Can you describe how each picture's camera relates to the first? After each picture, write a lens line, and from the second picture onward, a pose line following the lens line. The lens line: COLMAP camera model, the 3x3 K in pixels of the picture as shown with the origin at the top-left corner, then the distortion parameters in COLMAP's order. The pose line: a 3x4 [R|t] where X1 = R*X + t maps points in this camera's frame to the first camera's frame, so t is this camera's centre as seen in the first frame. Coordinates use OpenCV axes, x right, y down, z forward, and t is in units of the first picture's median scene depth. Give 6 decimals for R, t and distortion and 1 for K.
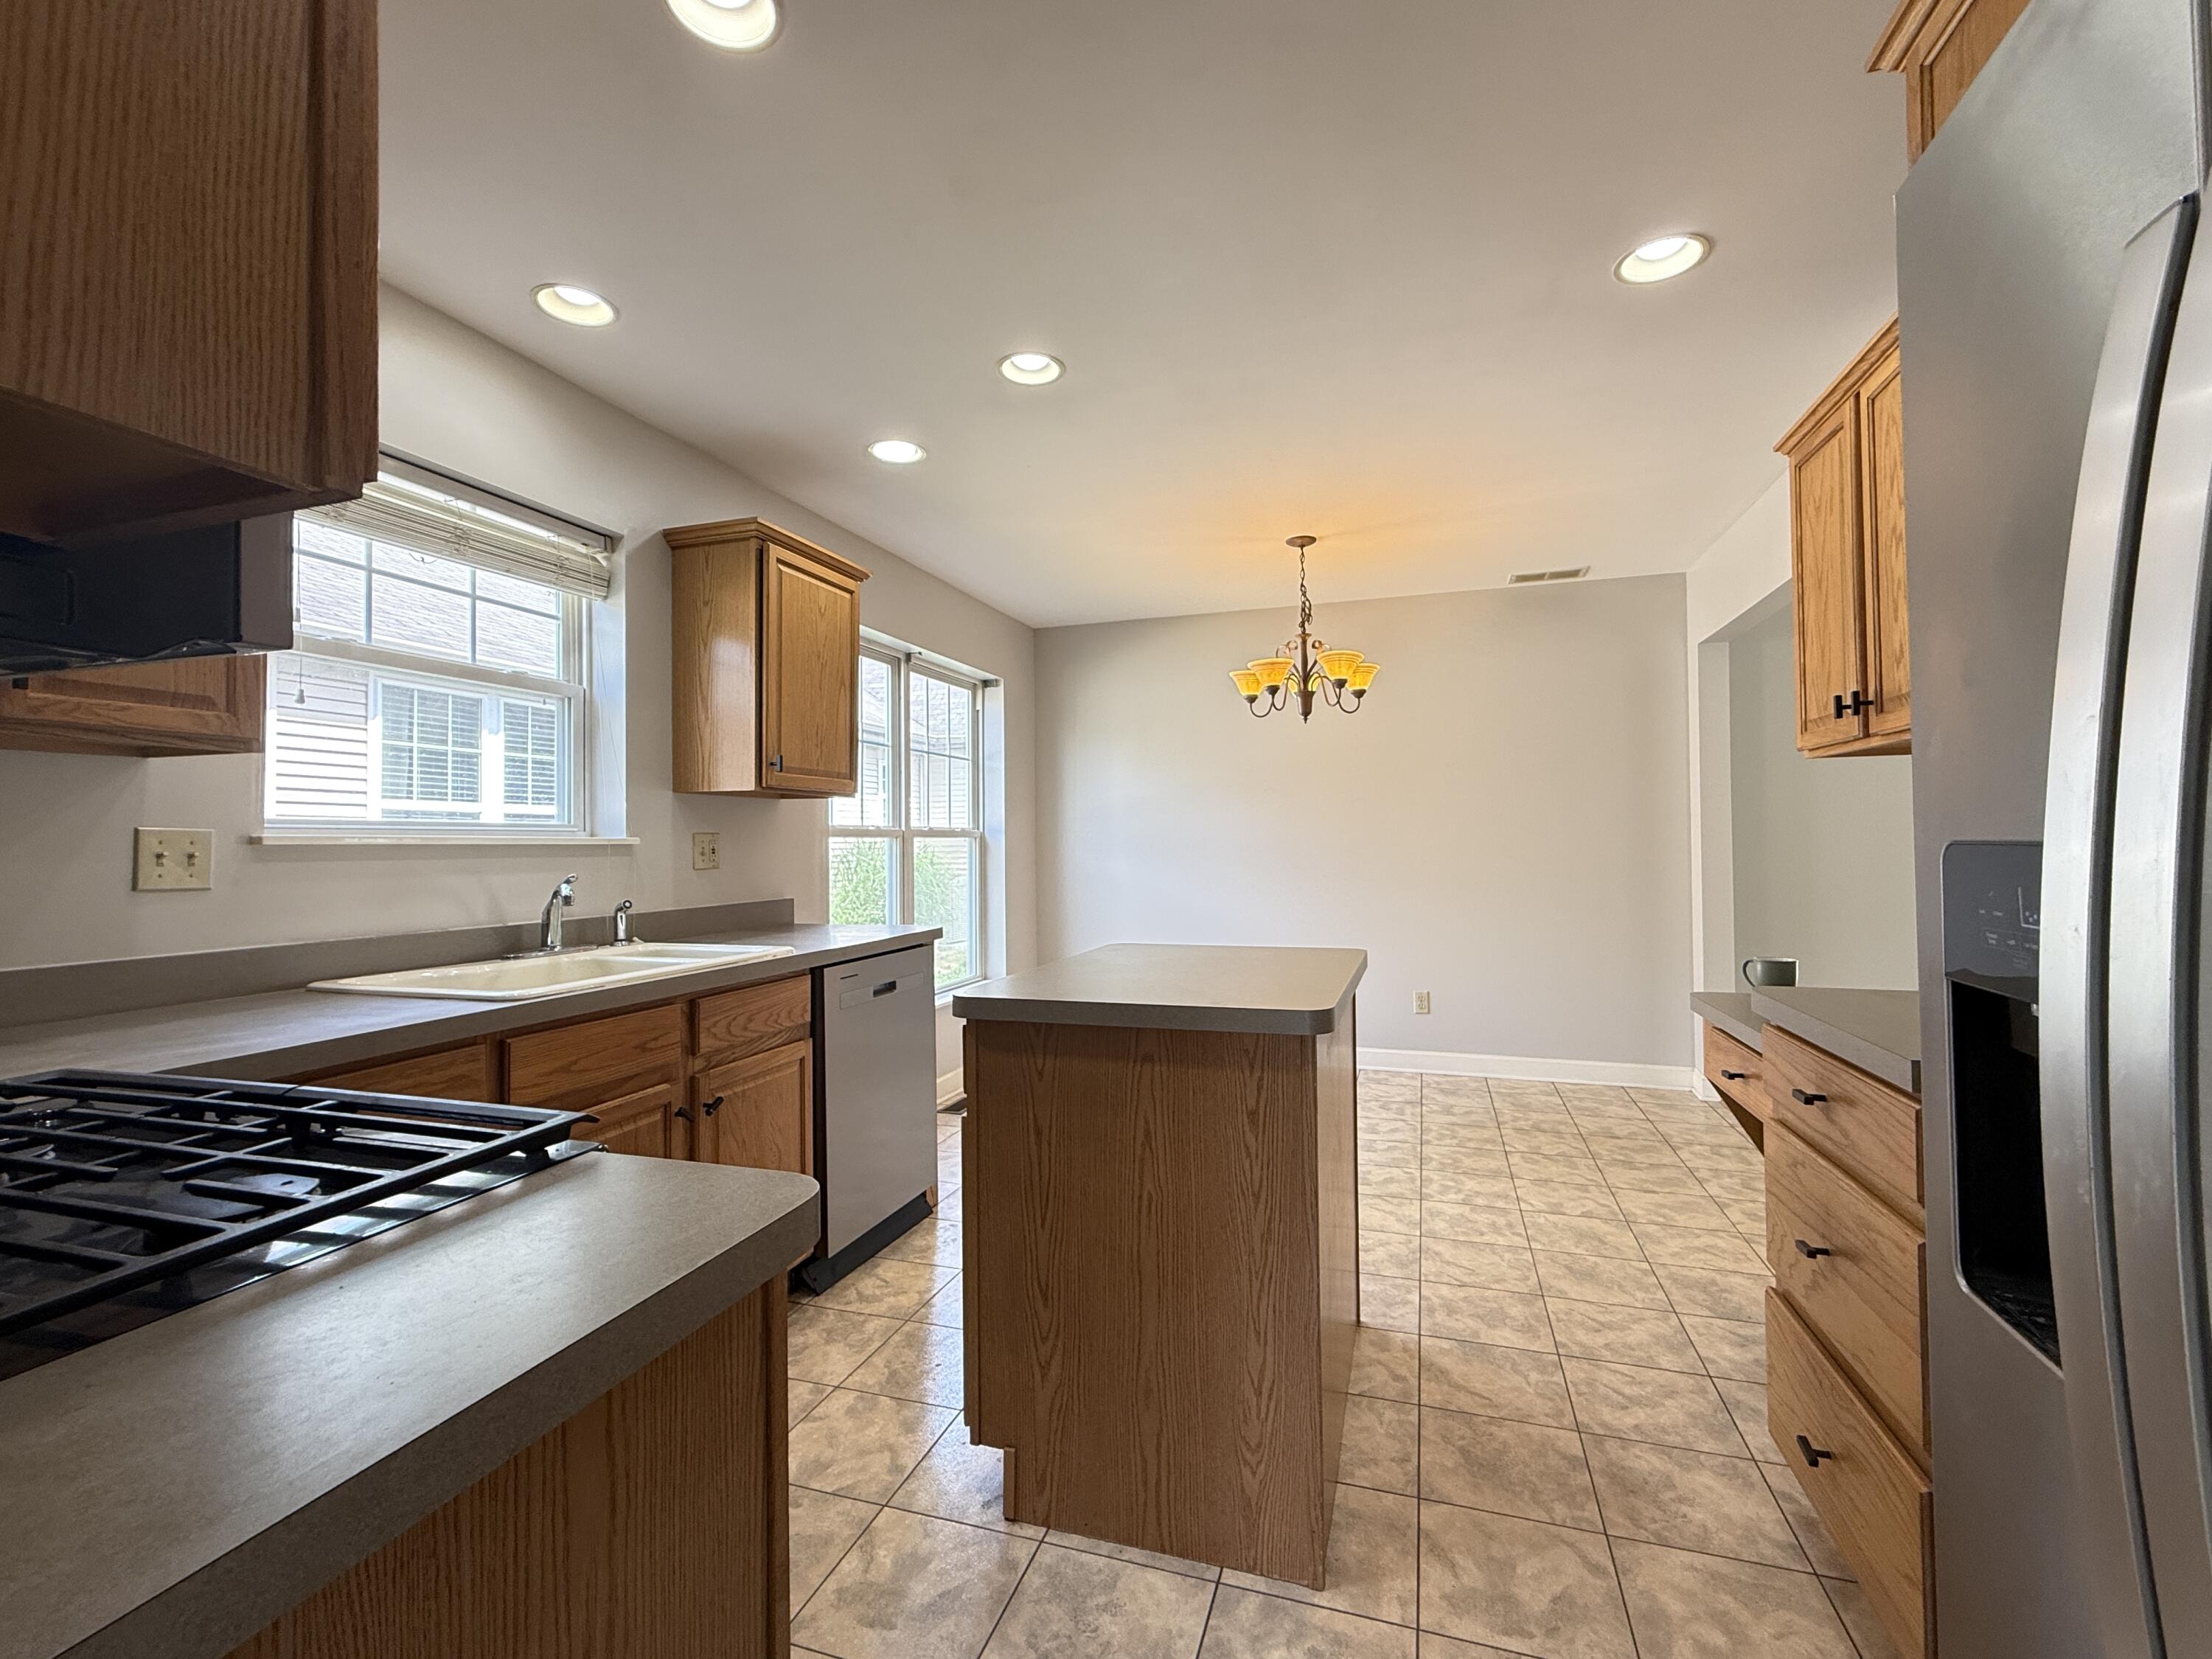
lens RADIAL K [[961.2, 0, 1101.3], [0, 961.2, 840.8], [0, 0, 1]] dist [-0.000330, 0.000108]
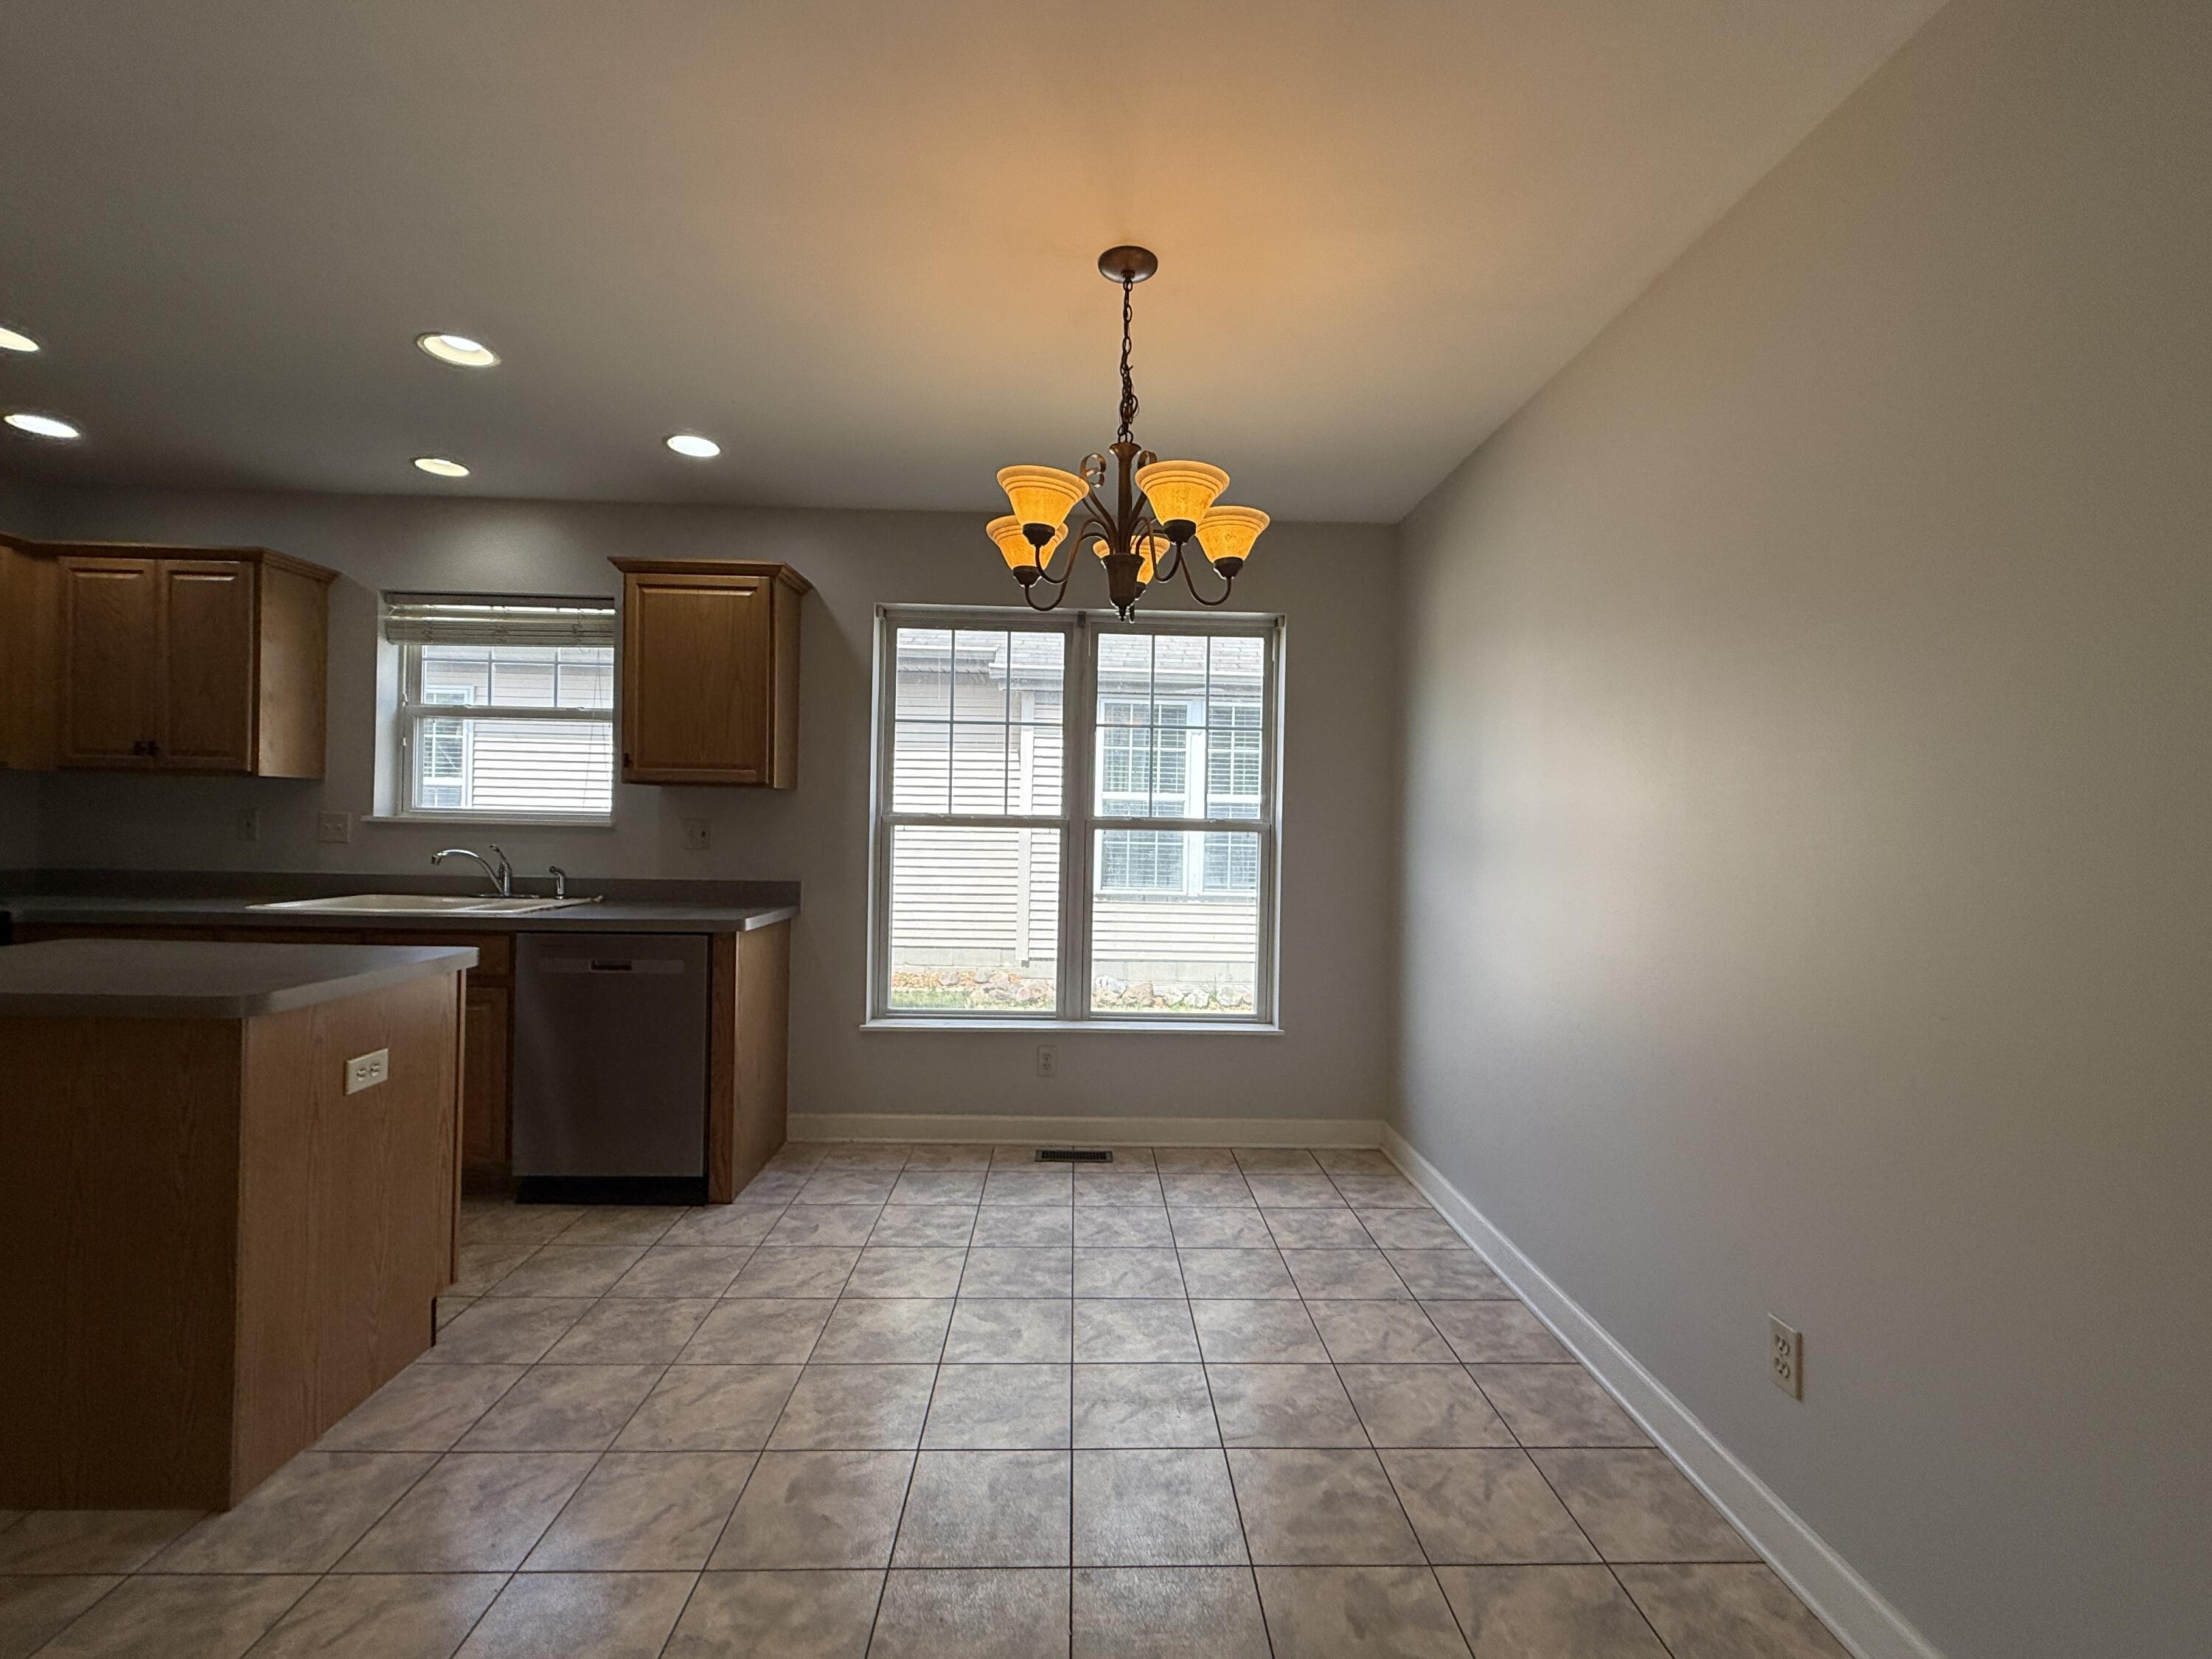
lens RADIAL K [[961.2, 0, 1108.7], [0, 961.2, 826.8], [0, 0, 1]] dist [-0.000330, 0.000108]
pose [[0.344760, 0.015989, -0.938555, 1.153032], [-0.018743, 0.999773, 0.010147, -0.024969], [0.938504, 0.014093, 0.344982, 1.362014]]
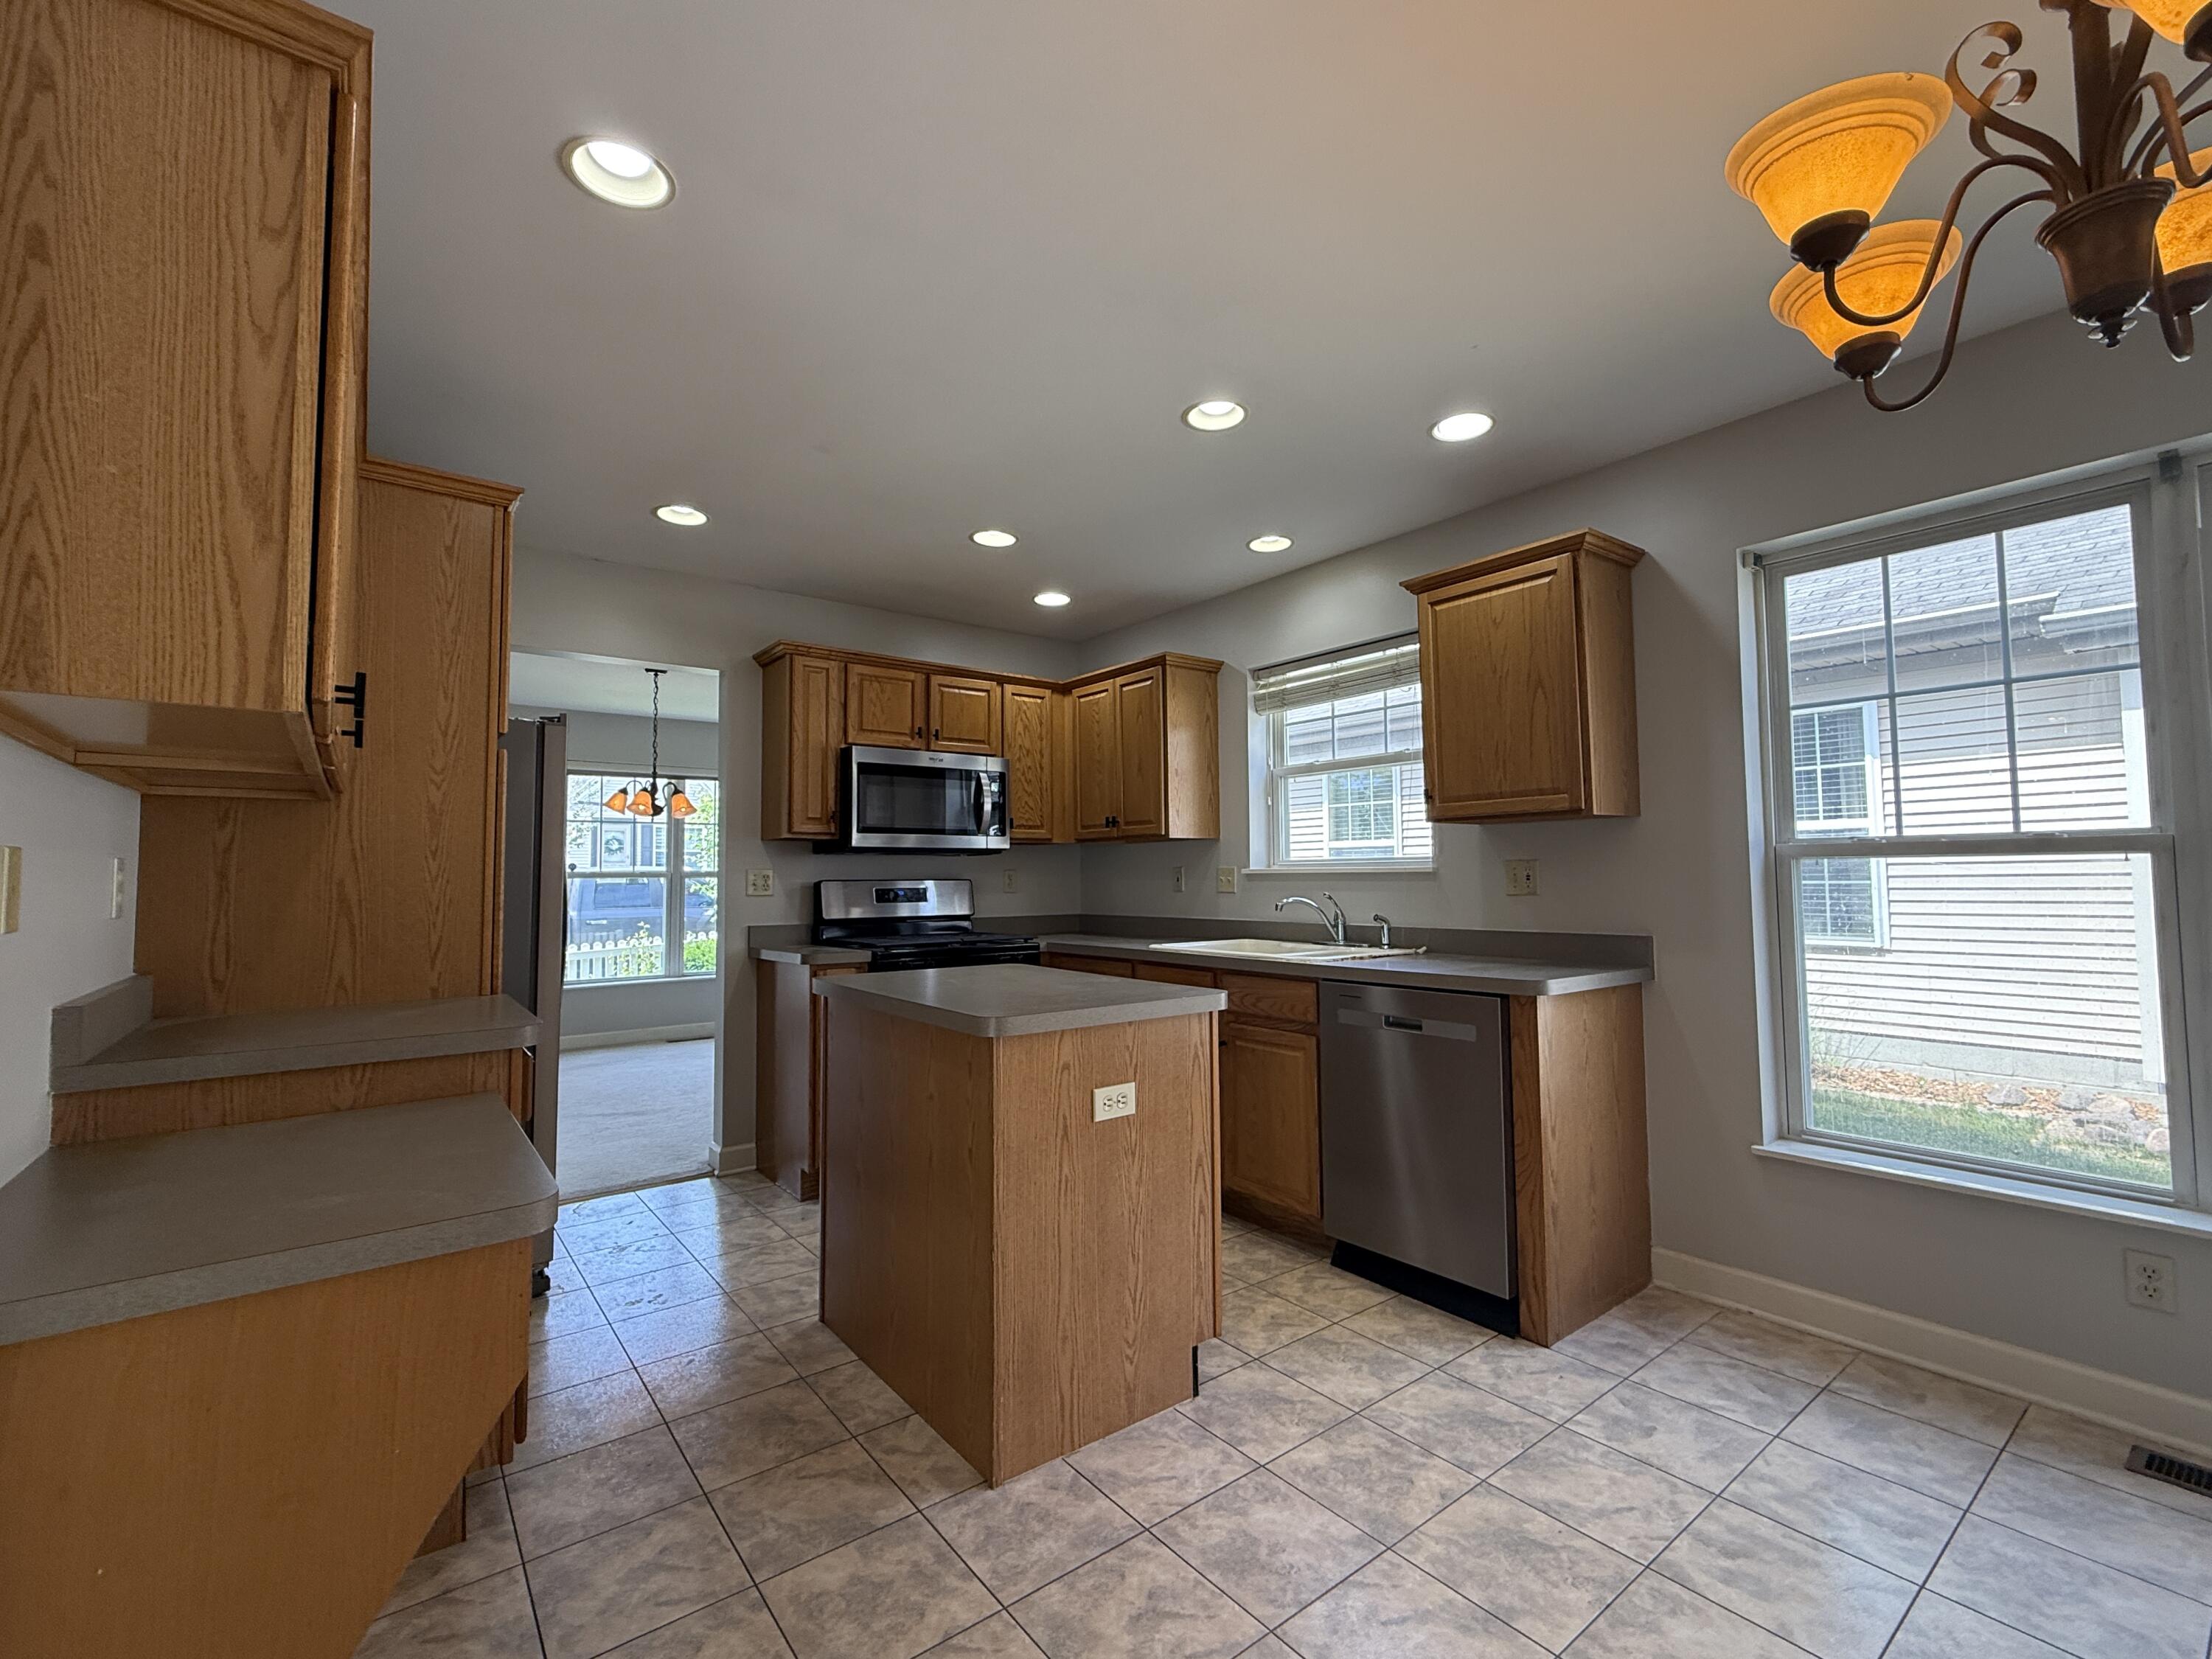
lens RADIAL K [[961.2, 0, 1102.7], [0, 961.2, 827.5], [0, 0, 1]] dist [-0.000330, 0.000108]
pose [[-0.560160, -0.032032, -0.827765, 0.886158], [0.015923, 0.998651, -0.049420, 0.001947], [0.828232, -0.040864, -0.558894, 1.537659]]
